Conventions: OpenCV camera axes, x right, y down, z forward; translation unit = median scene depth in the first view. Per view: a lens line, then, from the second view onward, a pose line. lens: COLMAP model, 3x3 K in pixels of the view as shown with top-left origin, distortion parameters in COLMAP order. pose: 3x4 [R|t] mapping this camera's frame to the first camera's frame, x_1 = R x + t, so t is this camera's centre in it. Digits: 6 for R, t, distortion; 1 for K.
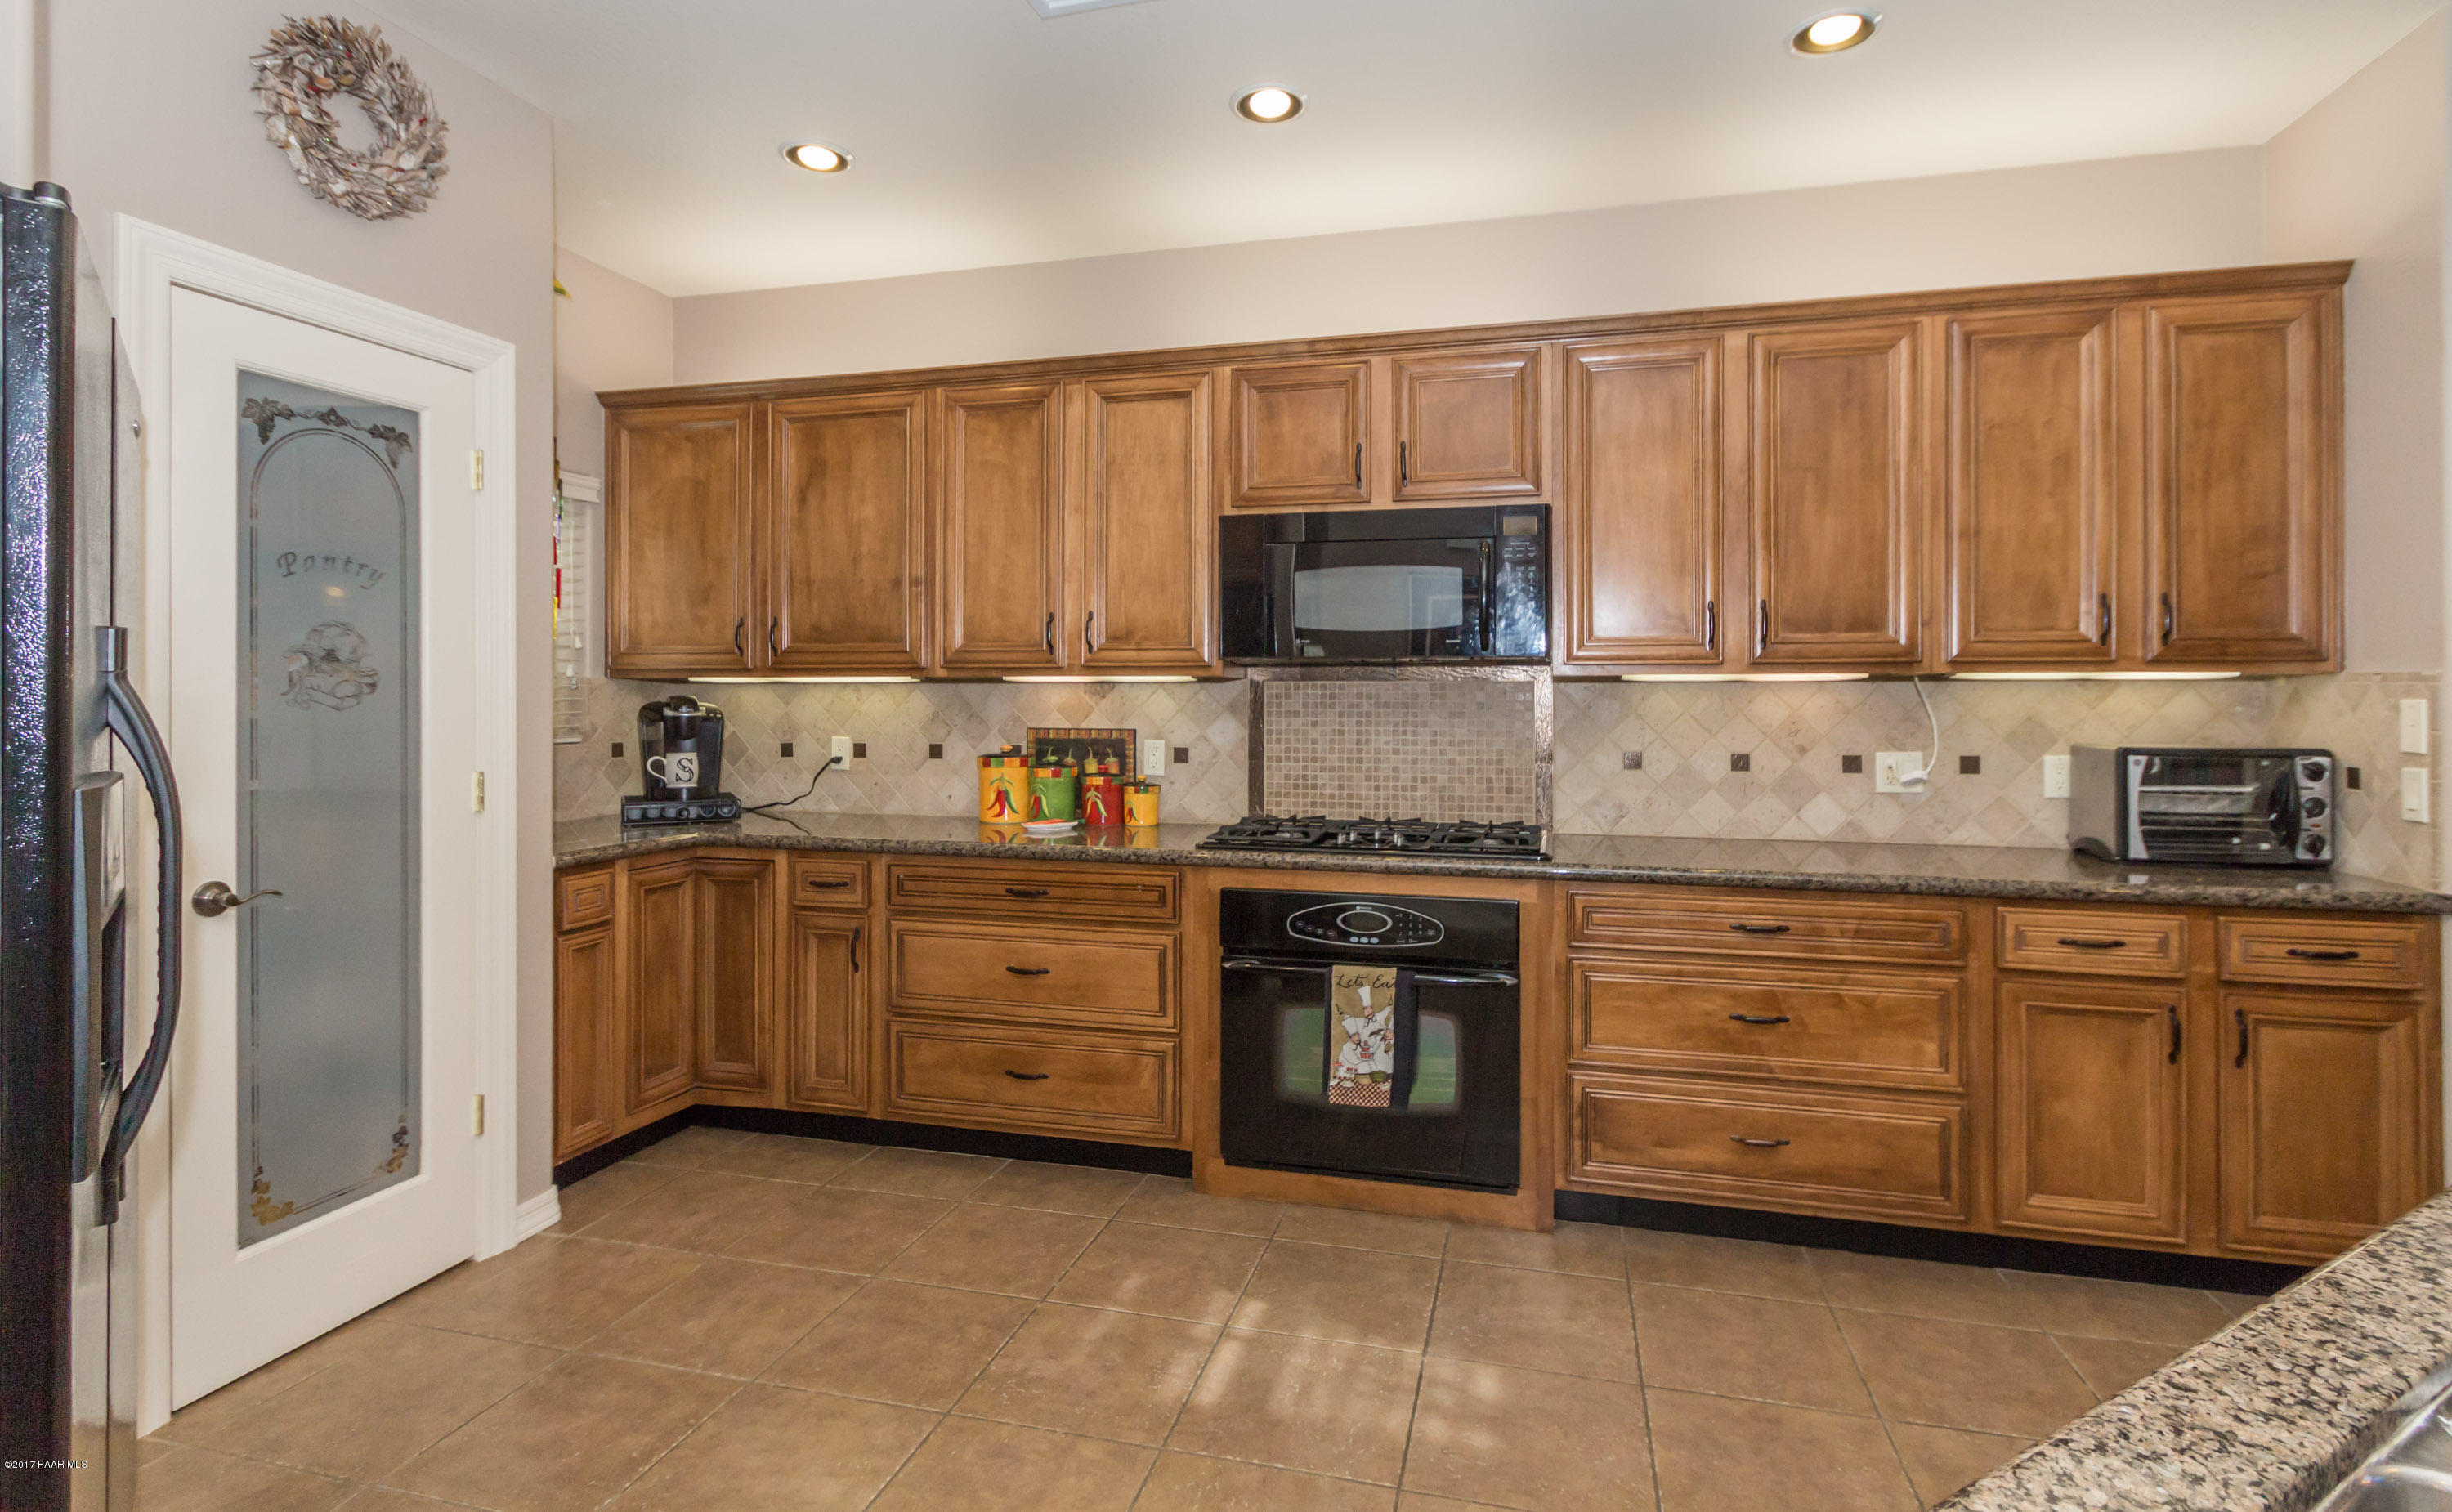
lens RADIAL K [[1146.0, 0, 1228.1], [0, 1146.0, 674.4], [0, 0, 1]] dist [0.000358, 0.000088]
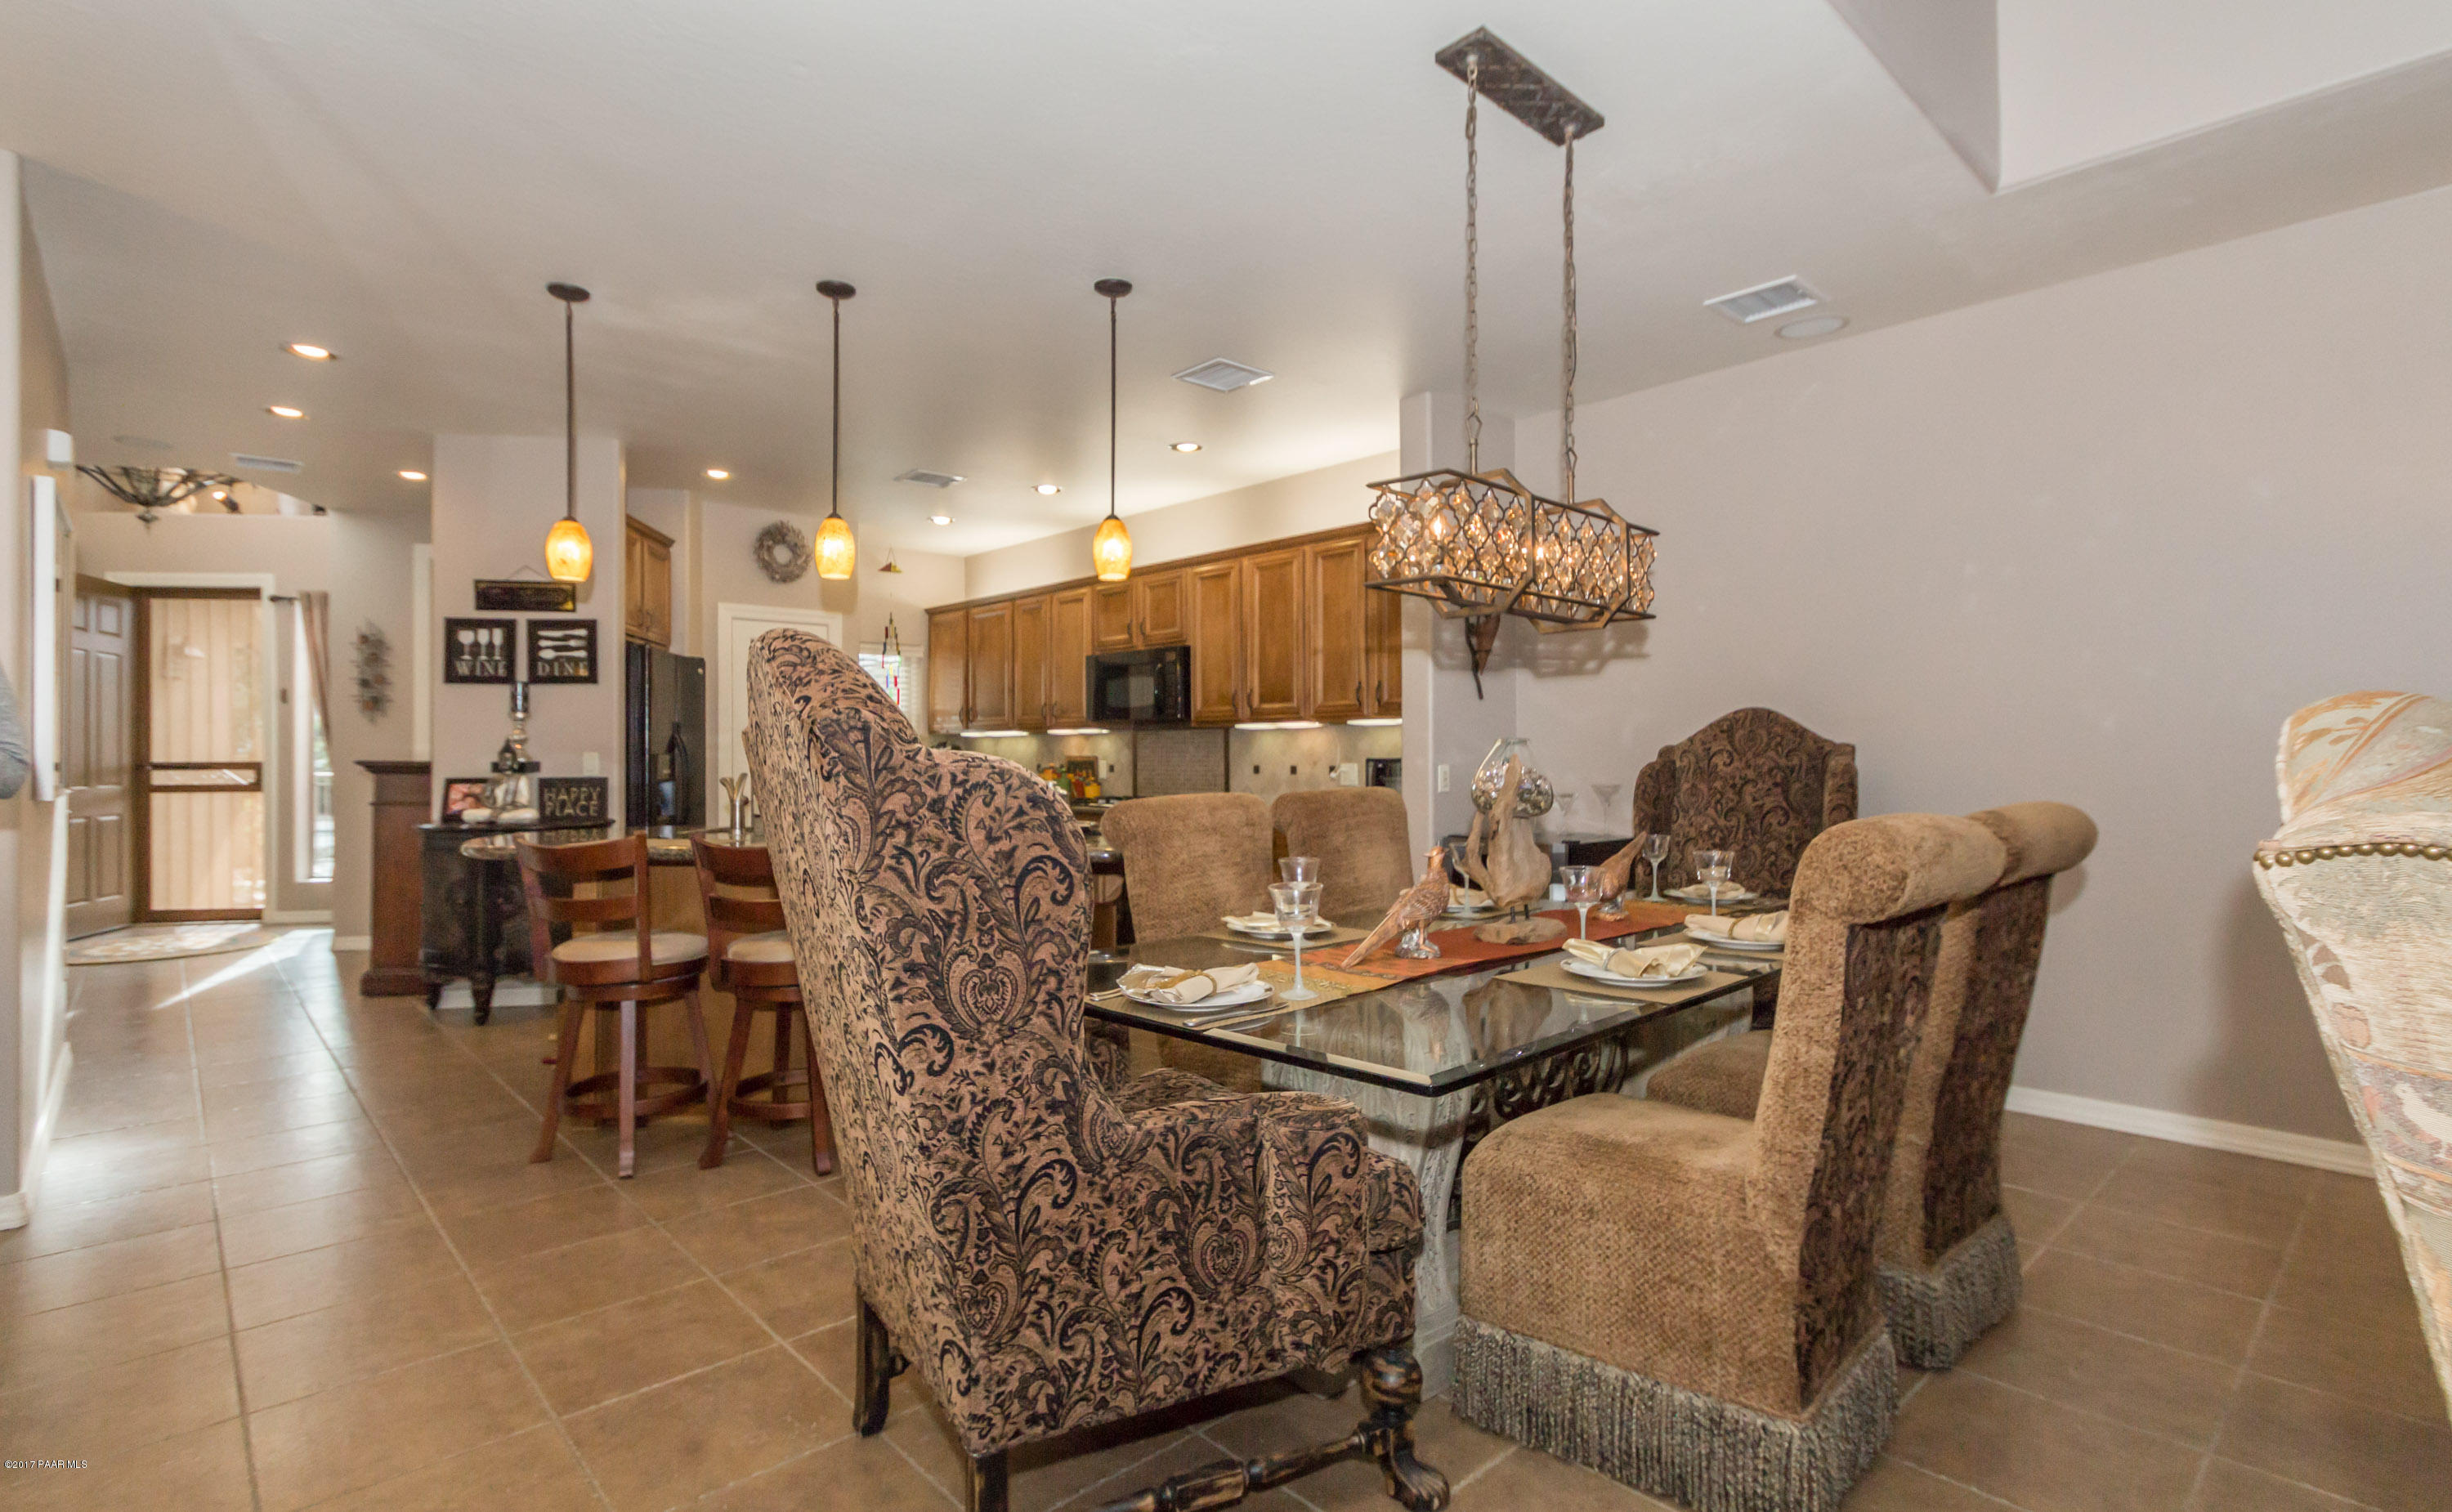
lens RADIAL K [[1148.6, 0, 1226.0], [0, 1148.6, 756.0], [0, 0, 1]] dist [0.001090, 0.000089]
pose [[0.856194, 0.003619, -0.516641, 1.213183], [-0.002096, 0.999992, 0.003532, 0.040345], [0.516650, -0.001941, 0.856195, -0.679122]]
